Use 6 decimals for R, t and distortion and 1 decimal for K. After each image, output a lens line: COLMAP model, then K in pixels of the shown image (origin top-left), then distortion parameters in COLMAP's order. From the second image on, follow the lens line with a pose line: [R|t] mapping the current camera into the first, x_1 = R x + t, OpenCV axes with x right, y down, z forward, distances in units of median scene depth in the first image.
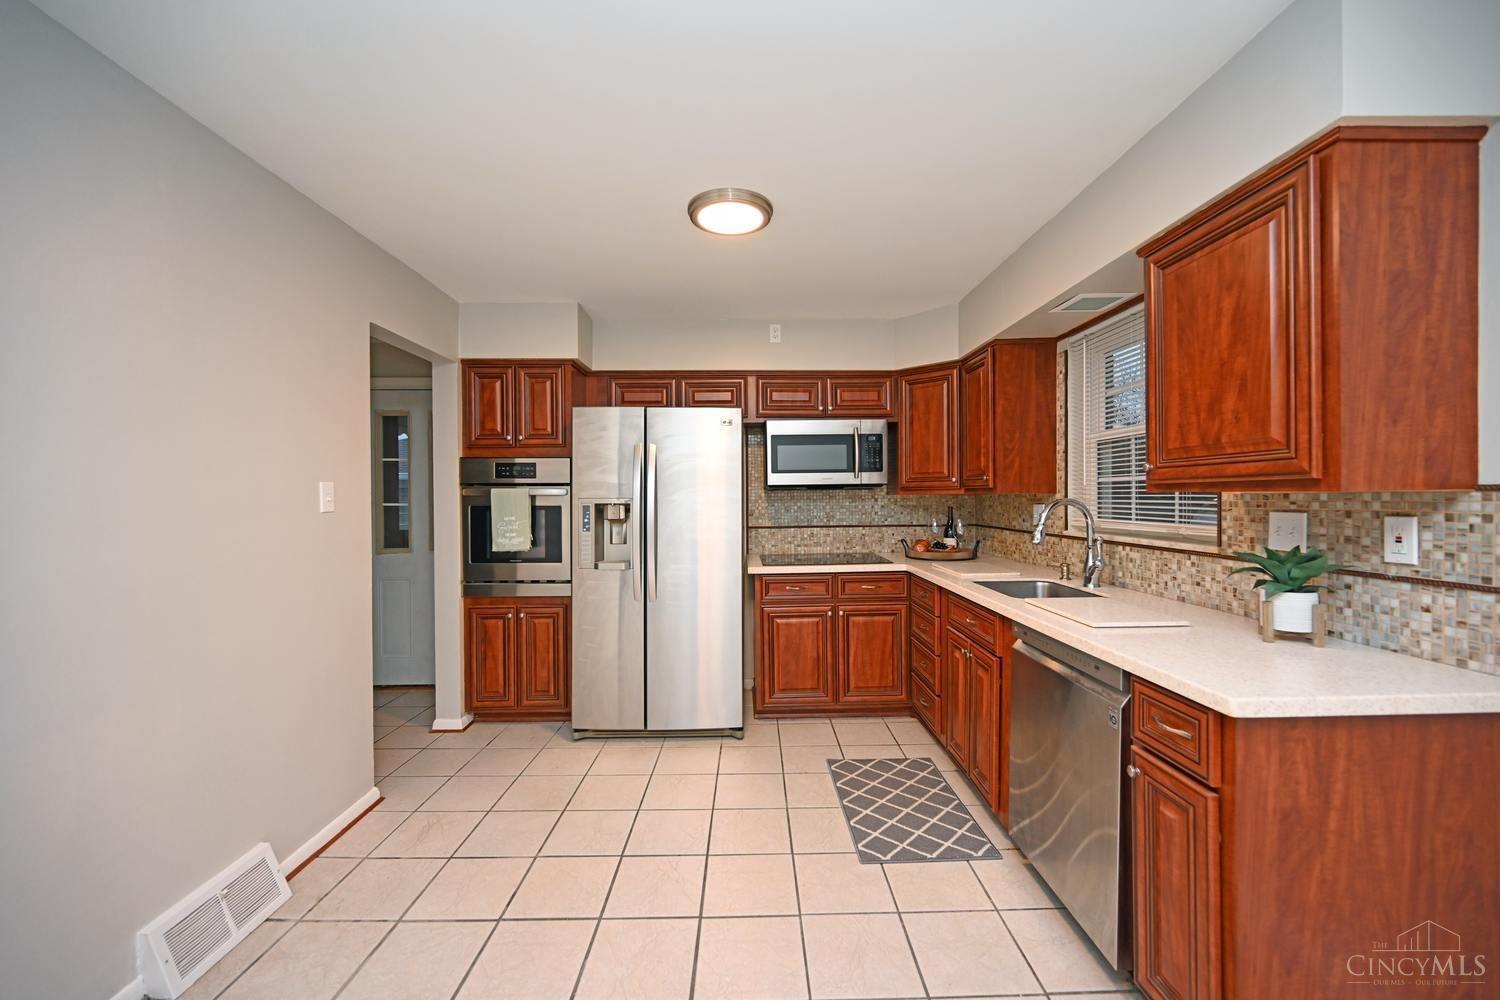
lens RADIAL K [[590.8, 0, 755.9], [0, 590.8, 500.9], [0, 0, 1]] dist [0.000445, -0.000018]
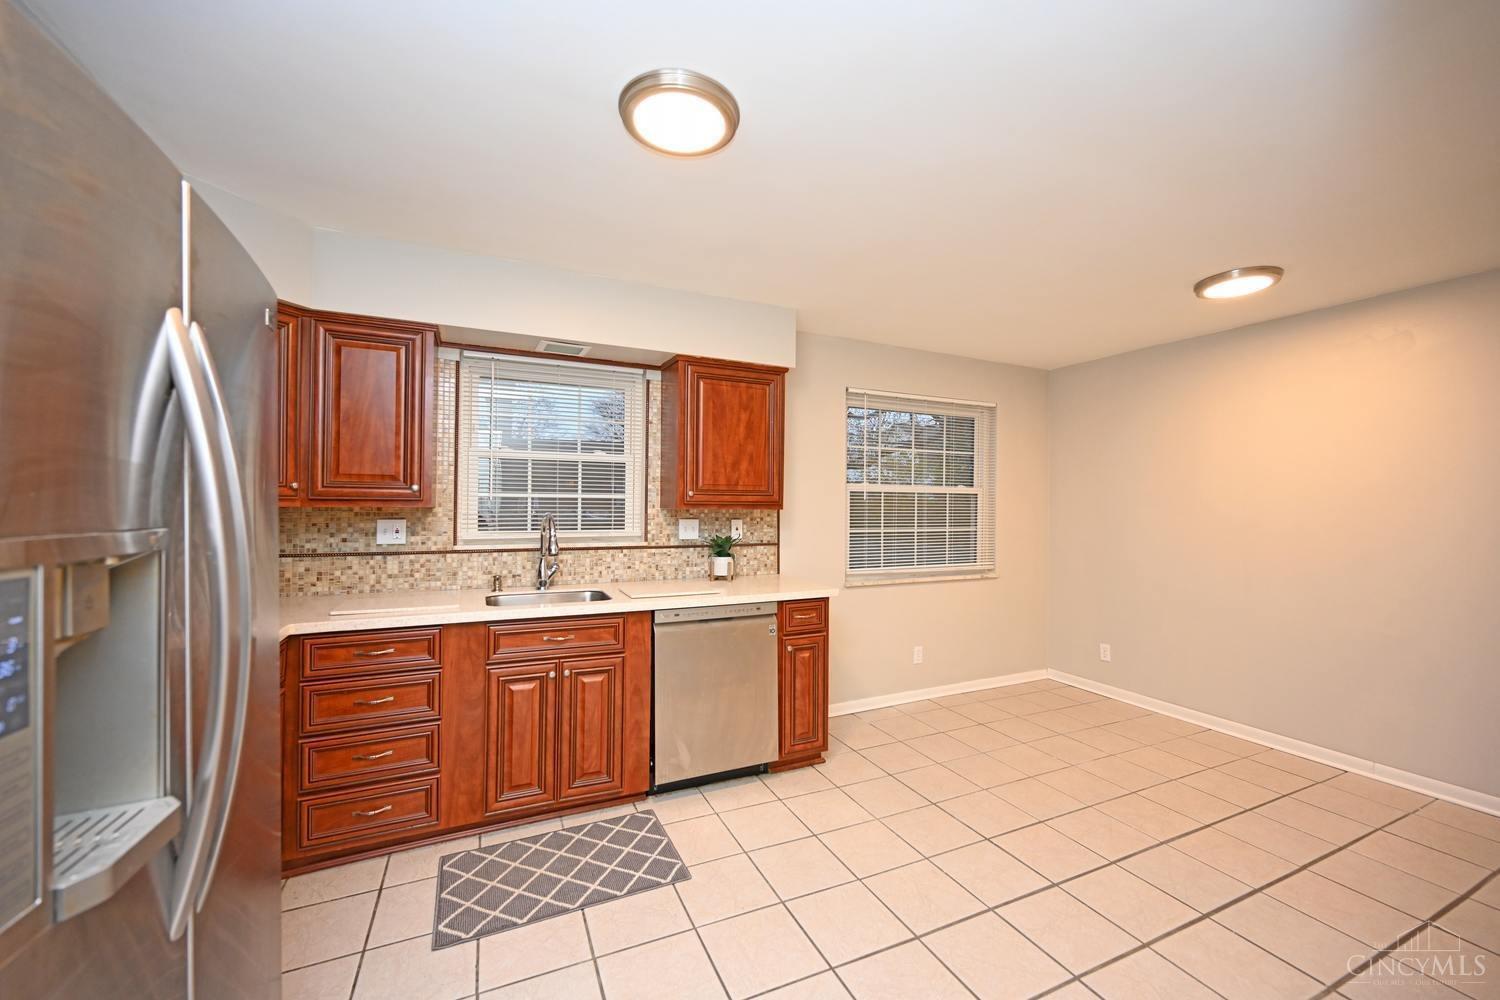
lens RADIAL K [[590.8, 0, 758.4], [0, 590.8, 500.5], [0, 0, 1]] dist [0.000445, -0.000018]
pose [[-0.407792, 0.007858, 0.913041, -0.836791], [0.002048, 0.999968, -0.007692, -0.023069], [-0.913072, -0.001267, -0.407796, 1.381793]]
